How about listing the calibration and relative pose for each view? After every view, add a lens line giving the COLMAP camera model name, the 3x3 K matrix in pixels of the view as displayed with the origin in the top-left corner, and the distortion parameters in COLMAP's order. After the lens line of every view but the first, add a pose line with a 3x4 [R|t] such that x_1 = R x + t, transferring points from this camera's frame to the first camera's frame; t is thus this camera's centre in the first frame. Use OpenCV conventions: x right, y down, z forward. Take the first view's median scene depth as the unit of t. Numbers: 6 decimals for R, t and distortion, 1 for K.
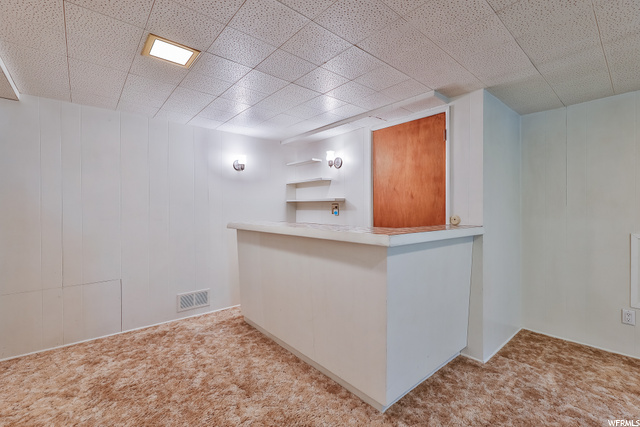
lens RADIAL K [[277.6, 0, 321.7], [0, 277.6, 214.1], [0, 0, 1]] dist [-0.002032, -0.000081]
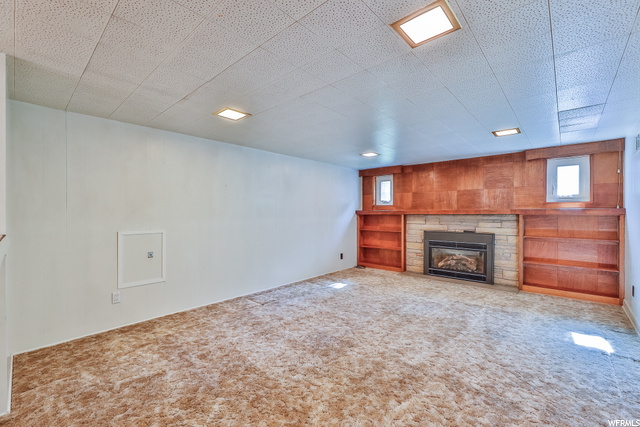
lens RADIAL K [[277.6, 0, 321.1], [0, 277.6, 212.2], [0, 0, 1]] dist [-0.002032, -0.000081]
pose [[-0.127378, 0.002730, 0.991850, -0.275857], [0.018123, 0.999836, -0.000424, 0.000441], [-0.991689, 0.017922, -0.127407, 0.231244]]
